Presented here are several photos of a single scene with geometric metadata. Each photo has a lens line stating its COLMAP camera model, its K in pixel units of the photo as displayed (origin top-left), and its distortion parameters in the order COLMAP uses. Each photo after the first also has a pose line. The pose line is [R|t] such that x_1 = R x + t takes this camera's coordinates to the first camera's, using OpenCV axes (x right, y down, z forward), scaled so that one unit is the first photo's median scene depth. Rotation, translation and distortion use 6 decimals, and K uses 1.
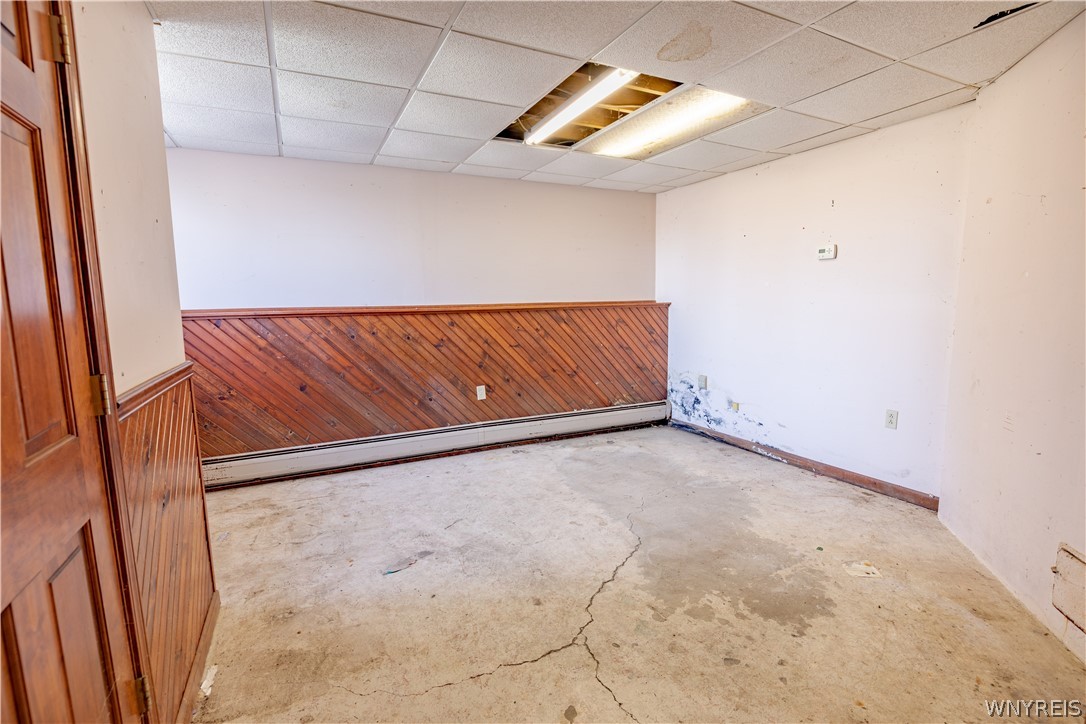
lens RADIAL K [[500.1, 0, 545.2], [0, 500.1, 365.0], [0, 0, 1]] dist [-0.006229, -0.000347]
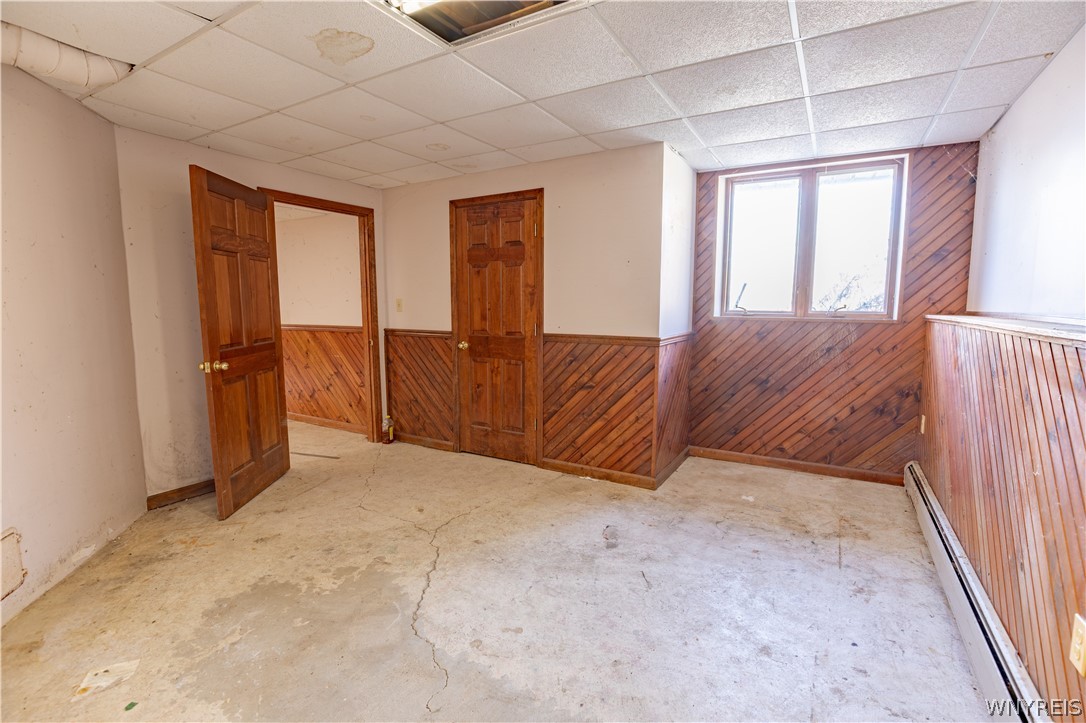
lens RADIAL K [[500.1, 0, 542.5], [0, 500.1, 361.6], [0, 0, 1]] dist [-0.006229, -0.000347]
pose [[-0.836139, 0.077179, -0.543060, 0.438906], [-0.061071, 0.970797, 0.231997, -0.242209], [0.545107, 0.227147, -0.807009, 1.758088]]
